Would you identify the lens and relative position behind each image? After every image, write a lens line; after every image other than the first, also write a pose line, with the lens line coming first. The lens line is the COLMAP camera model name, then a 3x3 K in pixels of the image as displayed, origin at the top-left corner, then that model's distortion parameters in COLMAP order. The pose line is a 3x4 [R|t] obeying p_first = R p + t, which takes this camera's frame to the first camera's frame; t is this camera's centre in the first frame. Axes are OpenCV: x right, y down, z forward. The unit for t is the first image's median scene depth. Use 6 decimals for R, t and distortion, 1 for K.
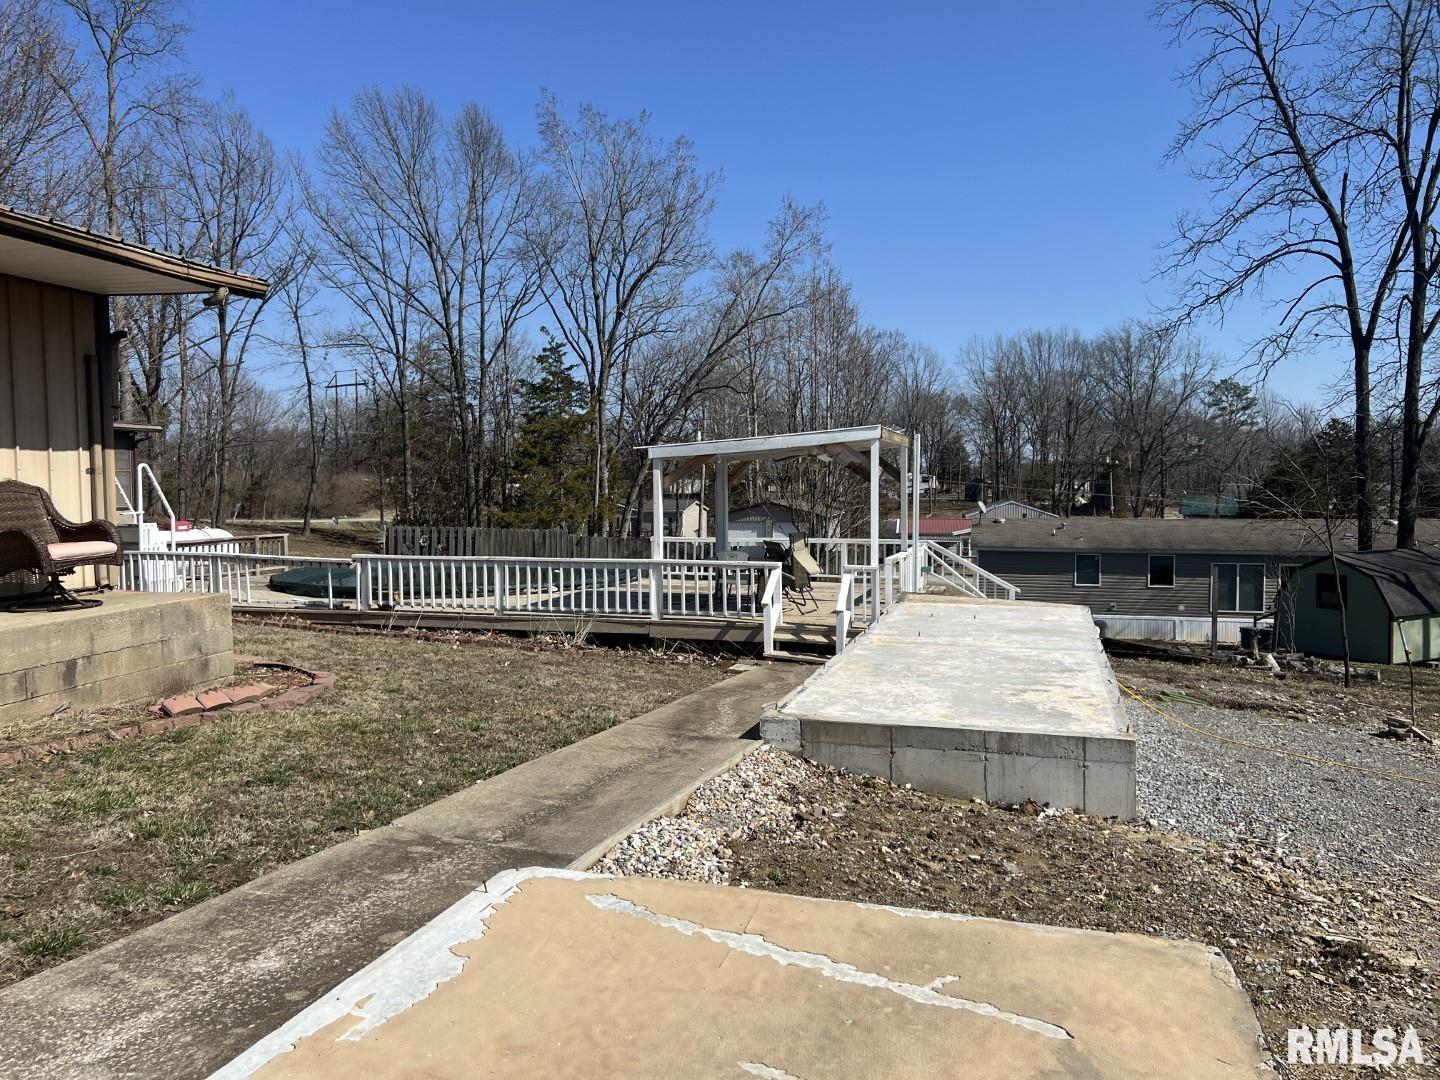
lens RADIAL K [[1077.0, 0, 719.4], [0, 1077.0, 530.2], [0, 0, 1]] dist [0.051991, -0.047439]
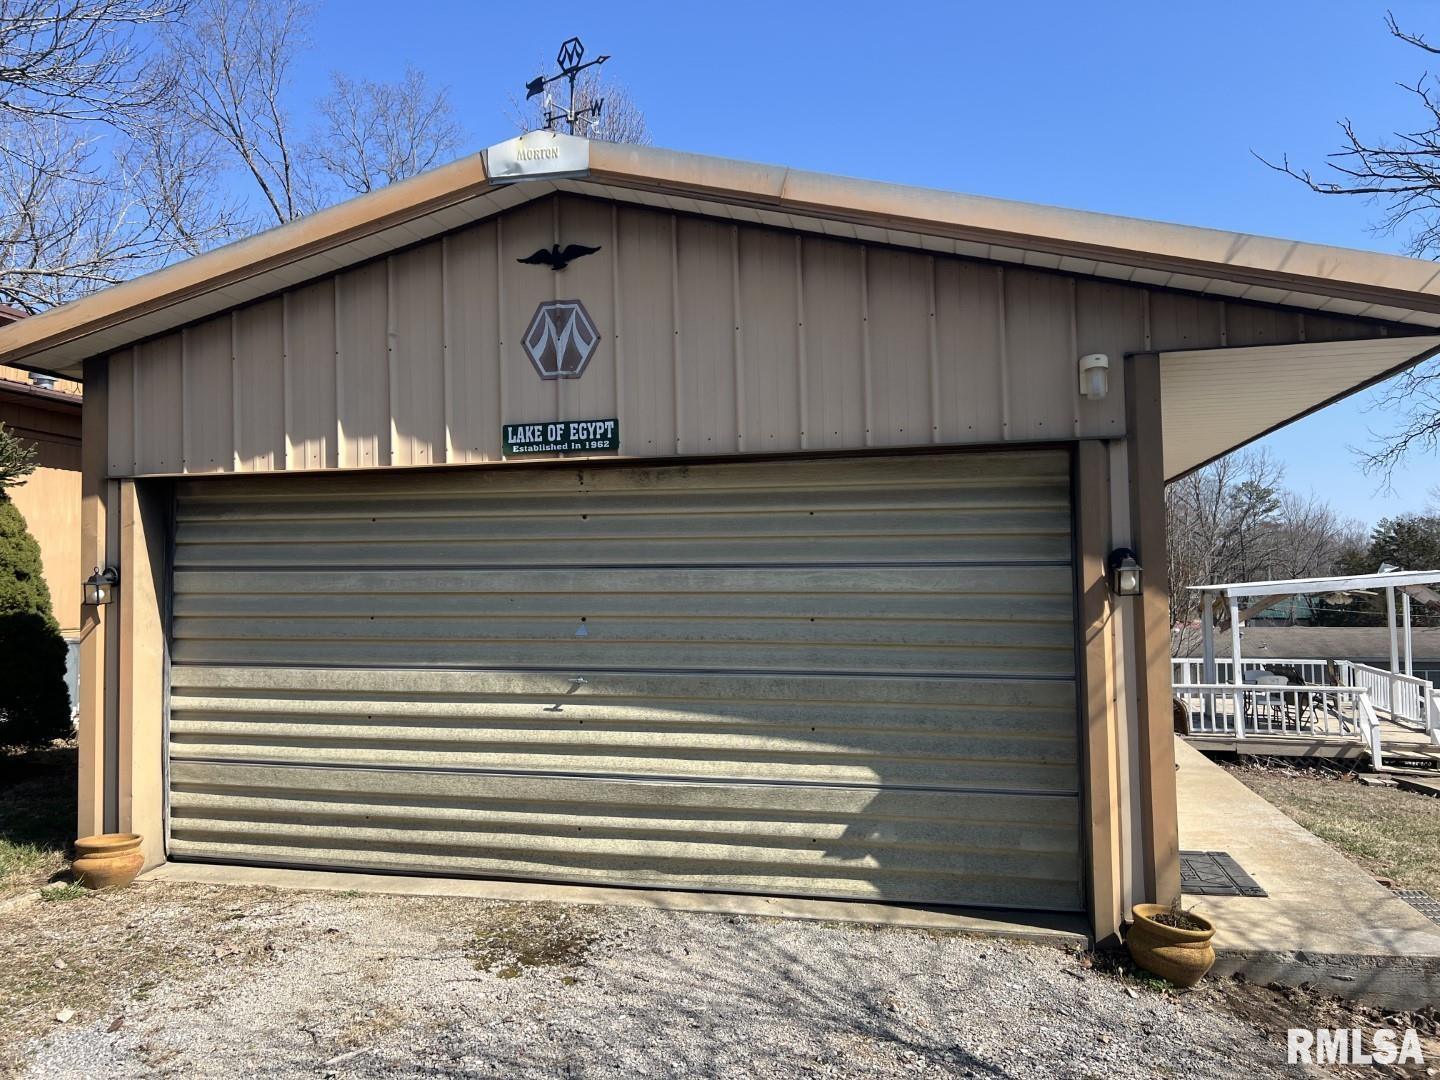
lens RADIAL K [[1073.4, 0, 719.0], [0, 1073.4, 524.4], [0, 0, 1]] dist [0.057863, -0.066007]
pose [[0.999947, -0.010265, 0.001148, -0.179548], [0.010329, 0.994854, -0.100793, -0.009571], [-0.000108, 0.100799, 0.994907, -0.049925]]
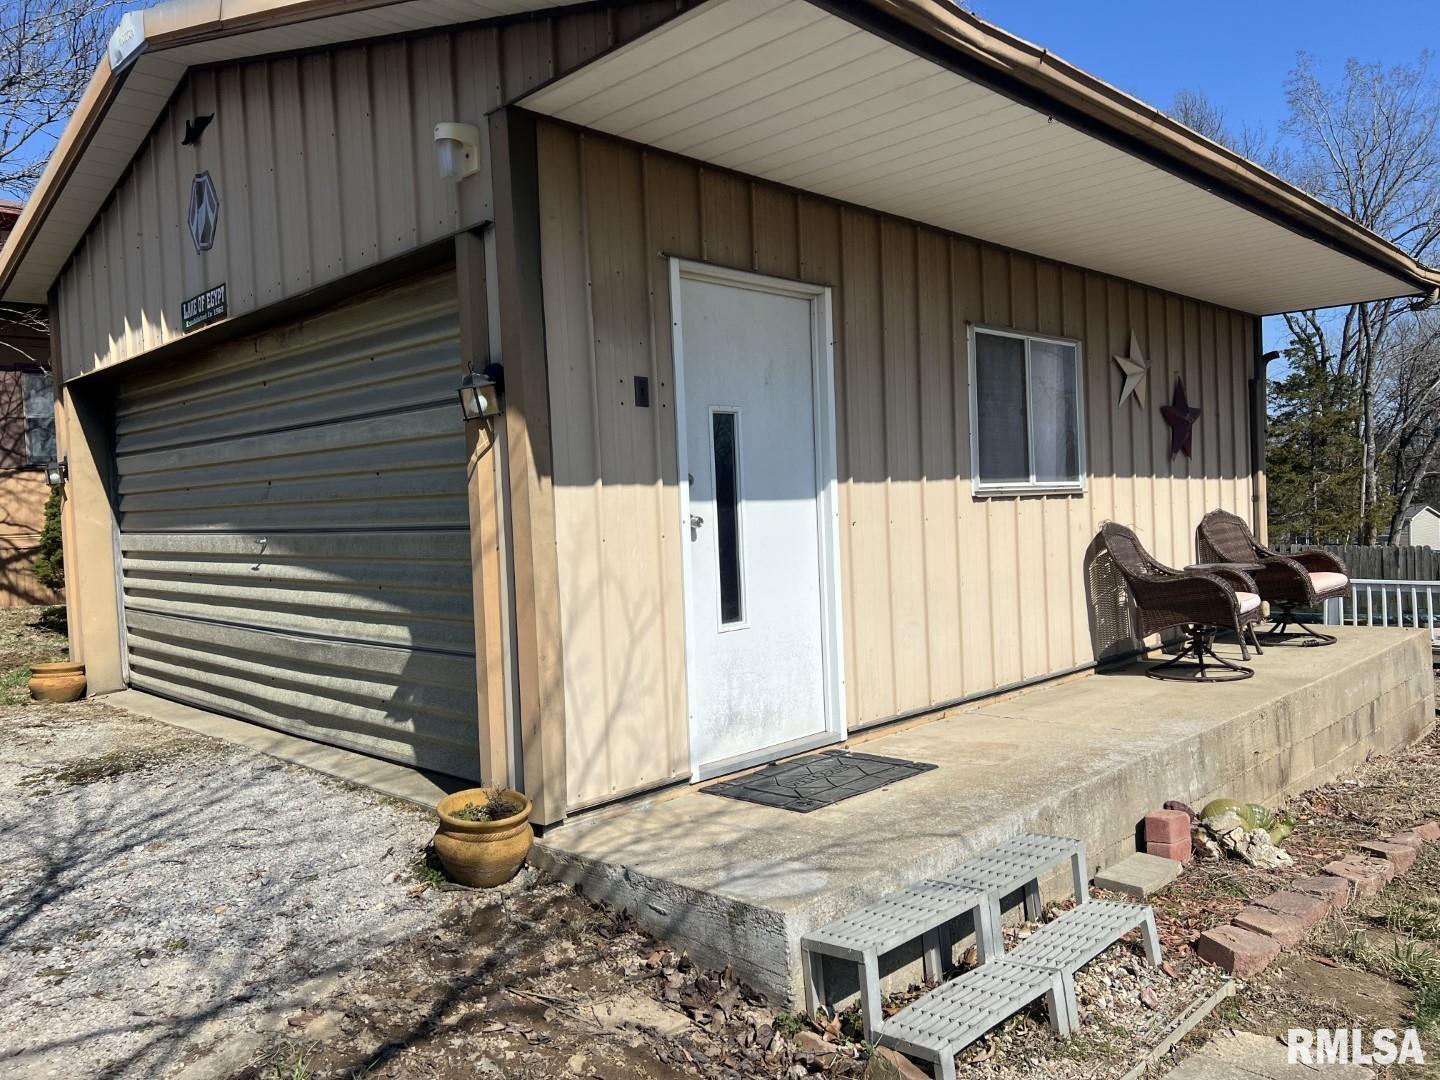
lens RADIAL K [[1072.4, 0, 720.0], [0, 1072.4, 540.0], [0, 0, 1]] dist [0.079861, -0.104609]
pose [[0.852466, -0.018087, -0.522470, -0.089178], [0.015669, 0.999836, -0.009048, -0.003058], [0.522548, -0.000473, 0.852610, -0.011888]]
